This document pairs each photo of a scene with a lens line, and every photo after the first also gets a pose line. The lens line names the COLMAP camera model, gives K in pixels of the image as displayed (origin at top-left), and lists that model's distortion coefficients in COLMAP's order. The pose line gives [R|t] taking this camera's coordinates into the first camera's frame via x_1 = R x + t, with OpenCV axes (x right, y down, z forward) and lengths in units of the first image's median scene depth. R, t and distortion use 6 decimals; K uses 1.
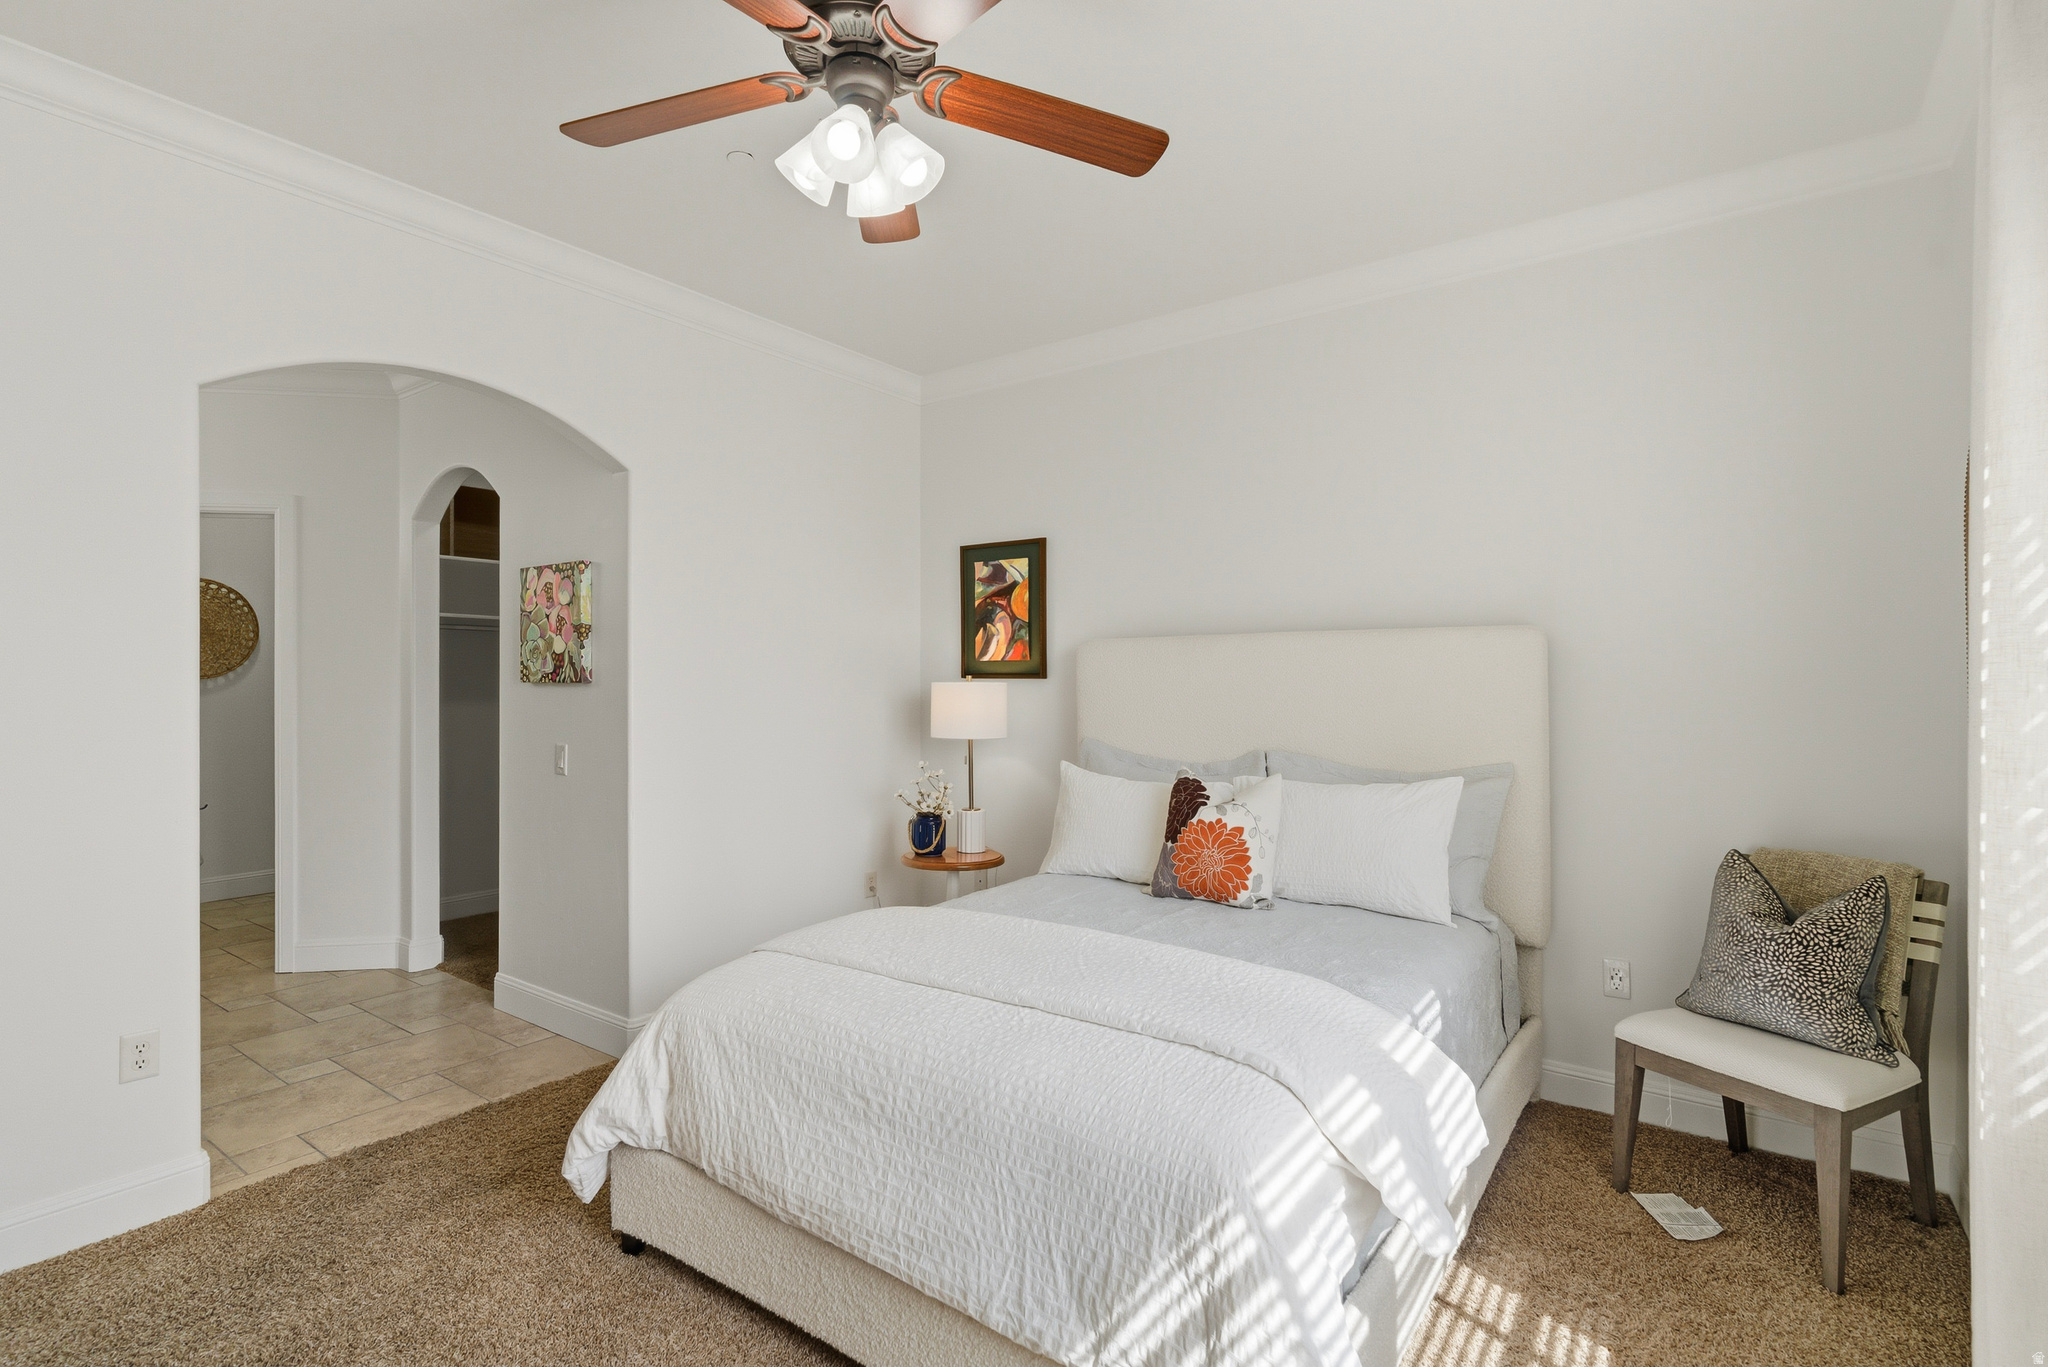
lens RADIAL K [[965.6, 0, 1023.2], [0, 965.6, 661.5], [0, 0, 1]] dist [0.009199, -0.000742]
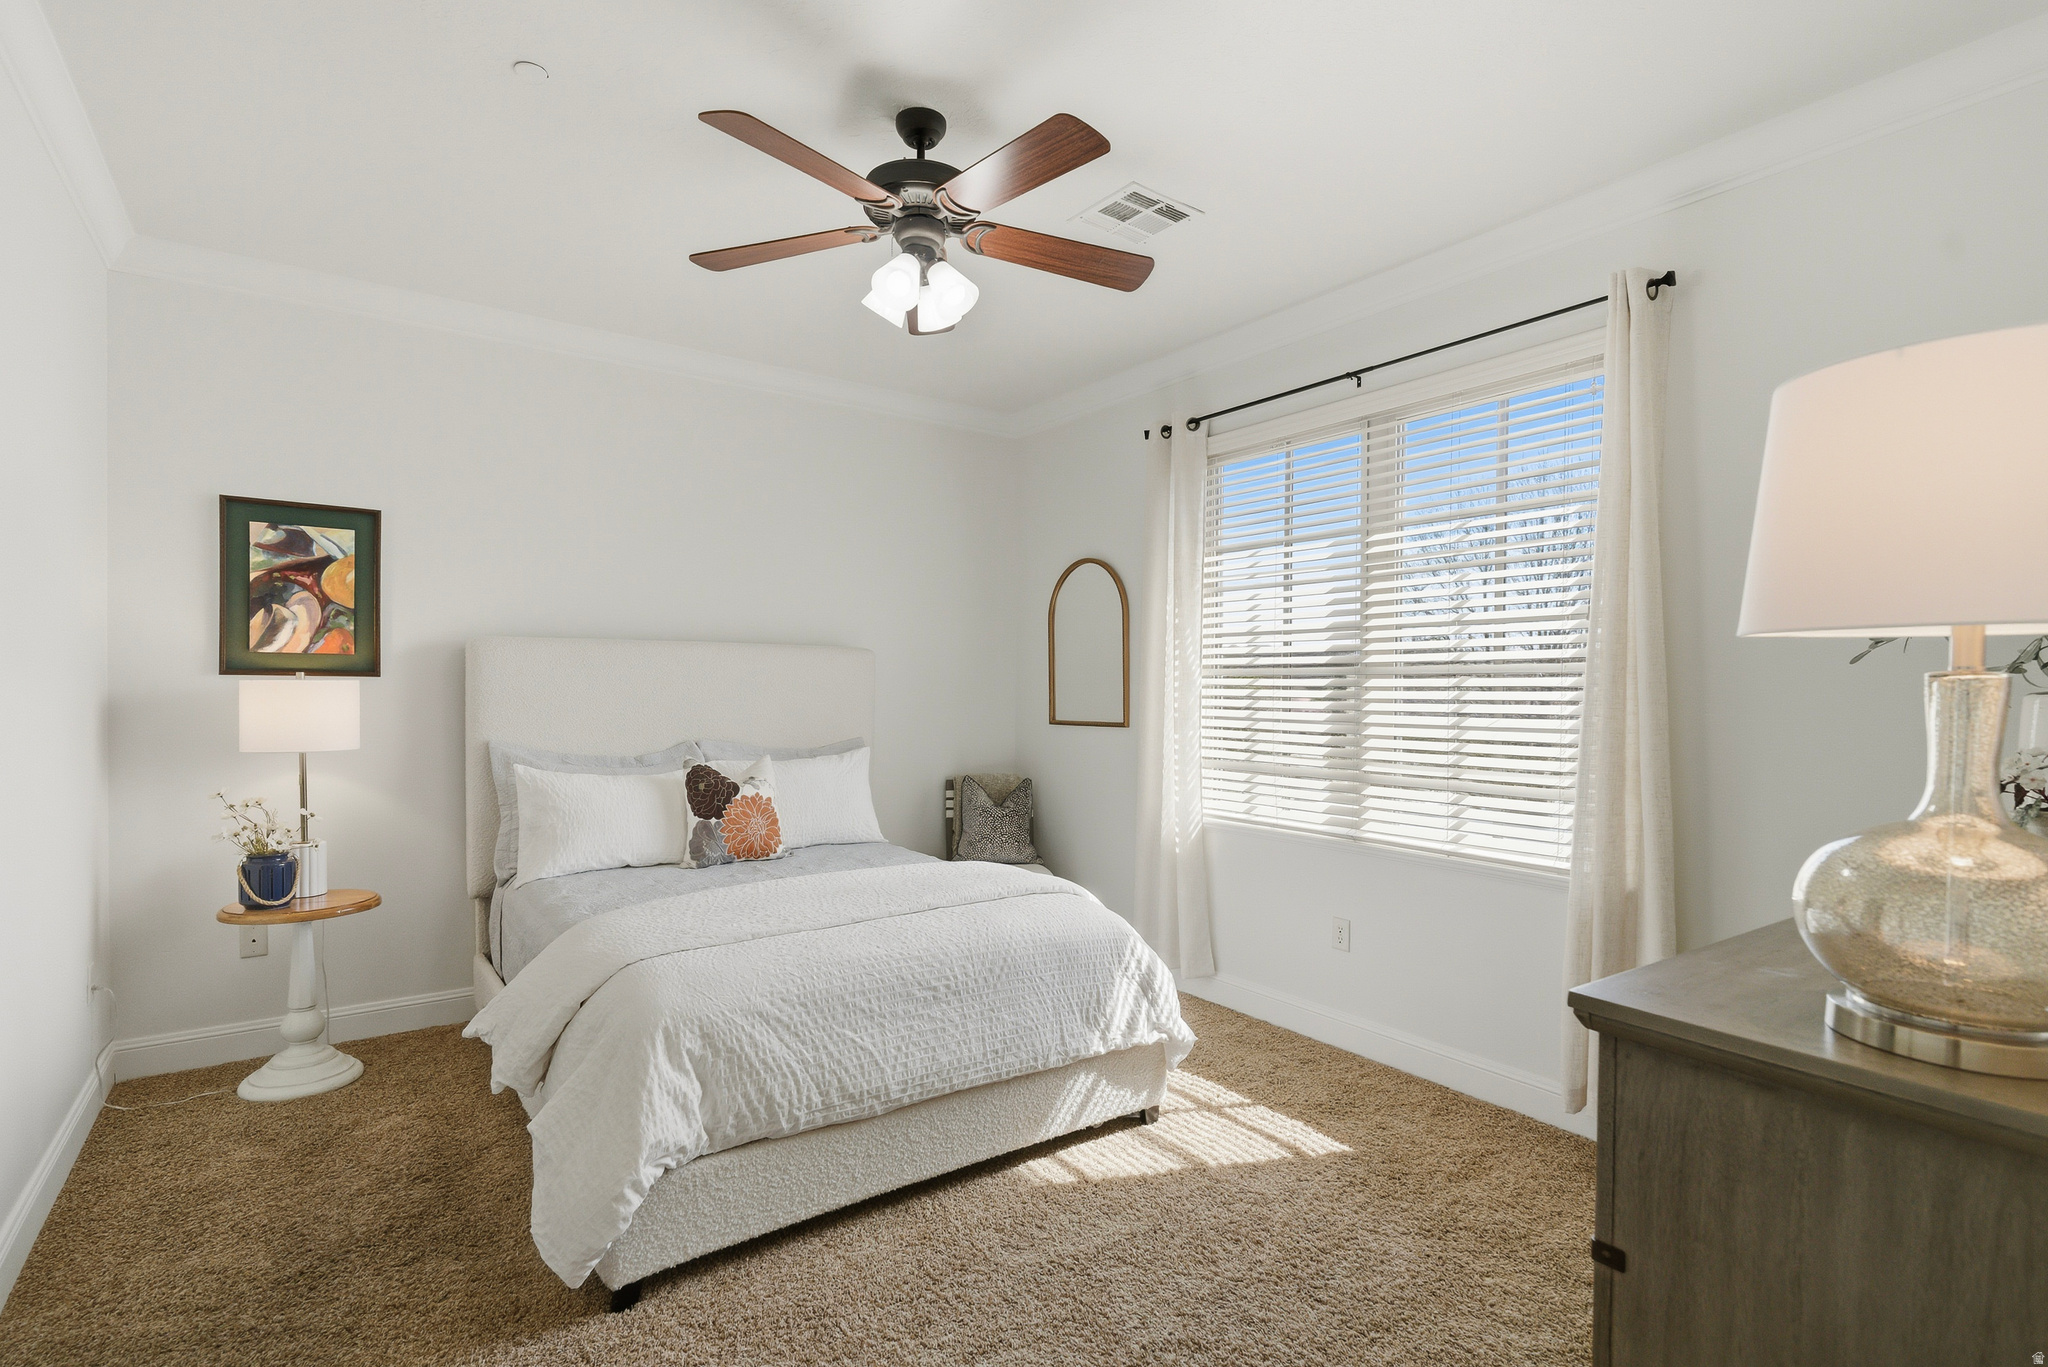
lens RADIAL K [[965.6, 0, 1023.2], [0, 965.6, 661.5], [0, 0, 1]] dist [0.009199, -0.000742]
pose [[0.309630, 0.030363, 0.950372, -0.607174], [-0.028366, 0.999340, -0.022686, 0.007356], [-0.950434, -0.019934, 0.310287, 0.195022]]
